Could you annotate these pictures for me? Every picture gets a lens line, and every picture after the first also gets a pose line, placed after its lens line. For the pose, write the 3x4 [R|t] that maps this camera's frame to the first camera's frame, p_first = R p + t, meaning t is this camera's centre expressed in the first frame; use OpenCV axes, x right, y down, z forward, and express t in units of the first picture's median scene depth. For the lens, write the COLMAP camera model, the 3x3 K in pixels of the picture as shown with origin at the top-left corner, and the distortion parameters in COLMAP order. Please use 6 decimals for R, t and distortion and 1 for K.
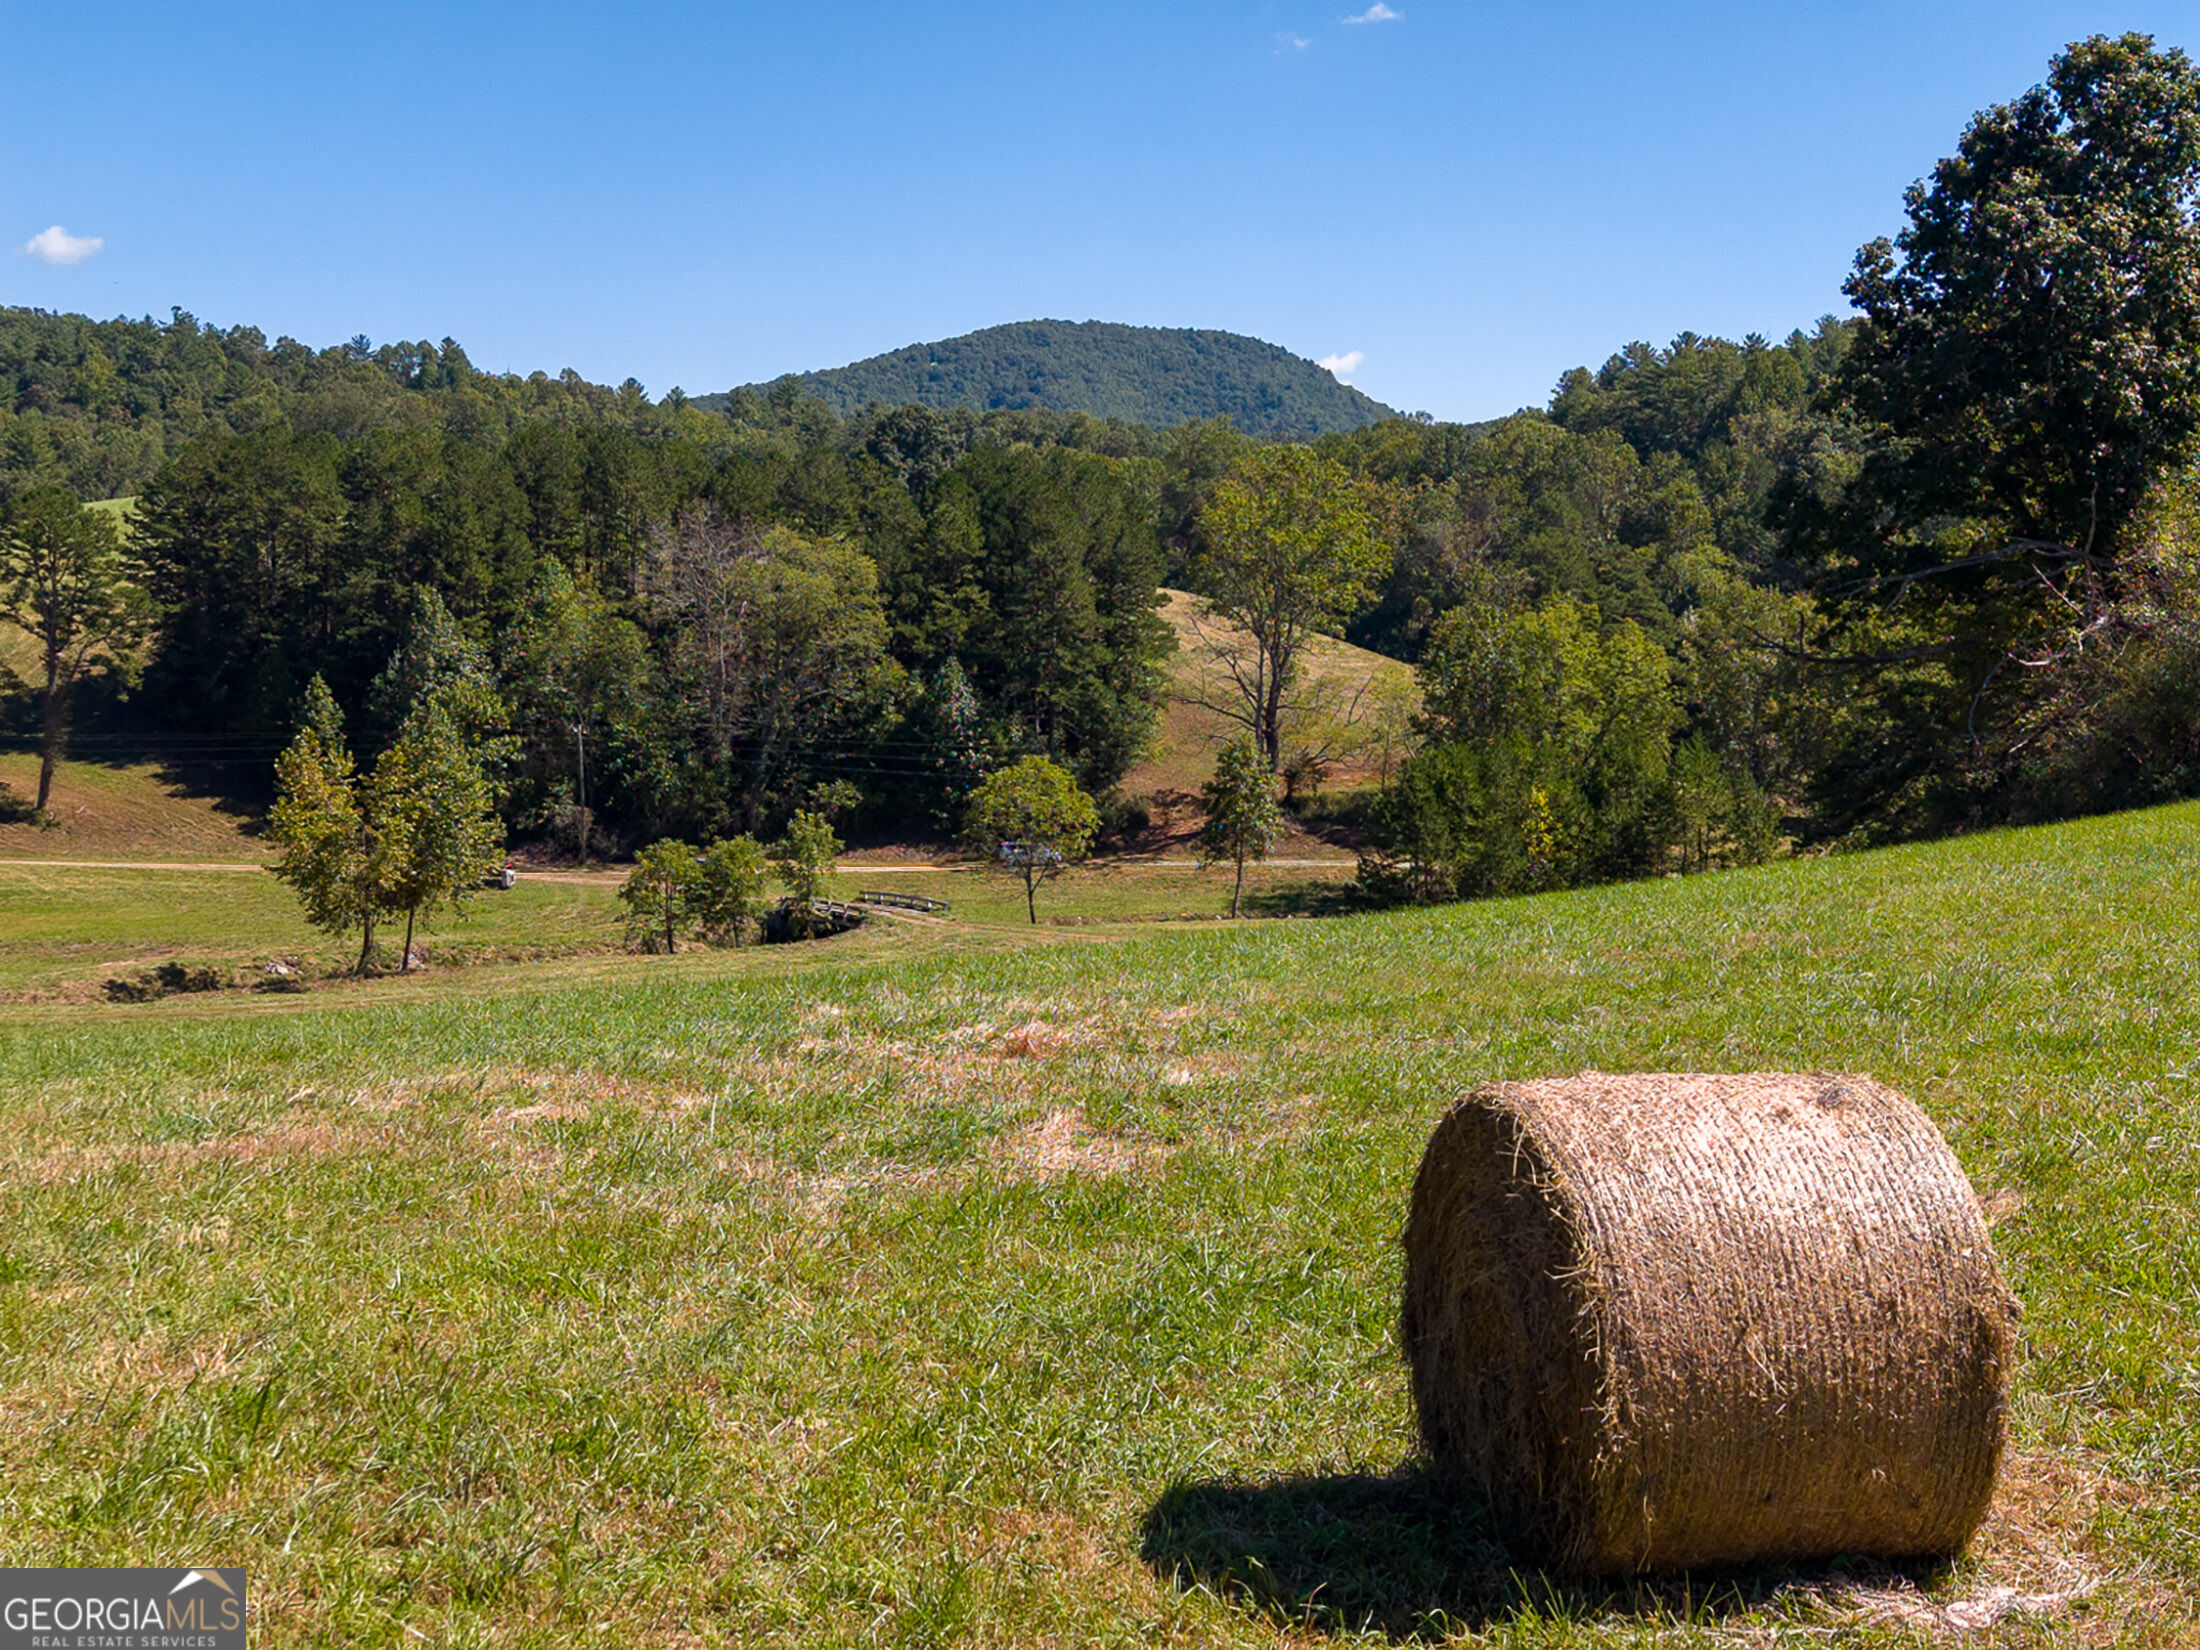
lens RADIAL K [[1535.4, 0, 1097.1], [0, 1535.4, 724.4], [0, 0, 1]] dist [0.040599, -0.038069]
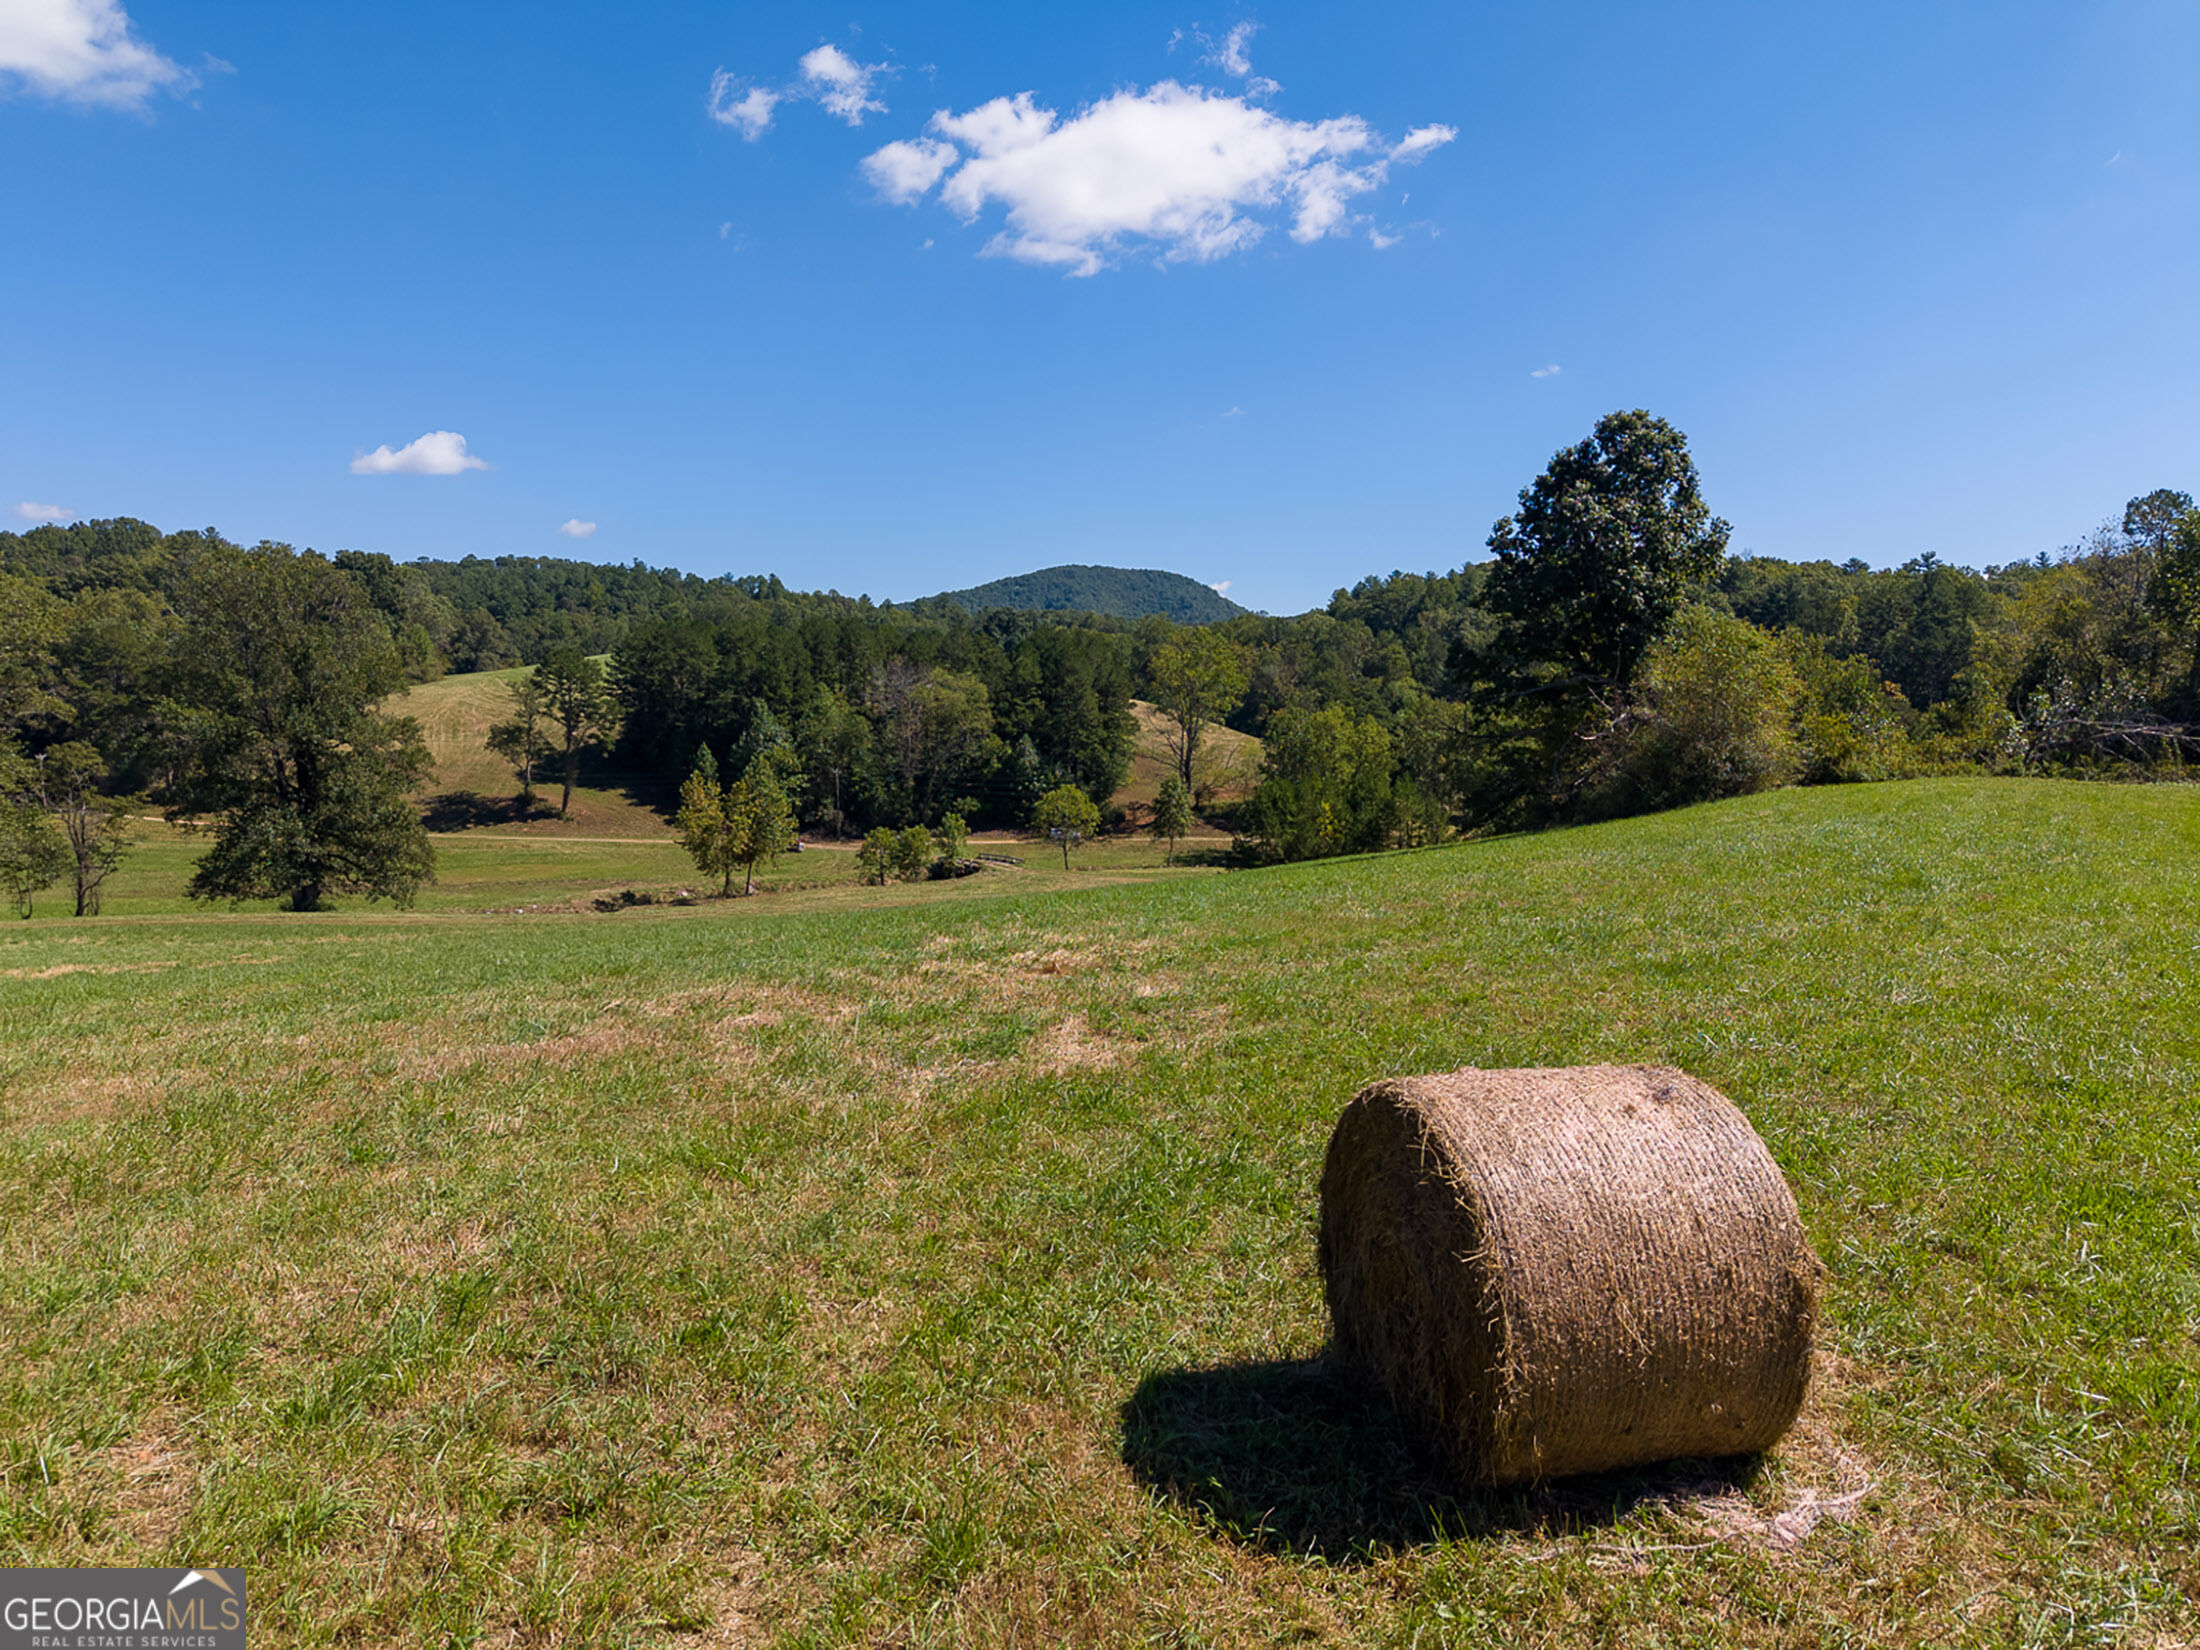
lens RADIAL K [[1535.4, 0, 1105.6], [0, 1535.4, 818.7], [0, 0, 1]] dist [0.040599, -0.038069]
pose [[0.999829, -0.001702, 0.018402, -0.026488], [0.001807, 0.999982, -0.005714, 0.071163], [-0.018392, 0.005746, 0.999814, -0.911733]]
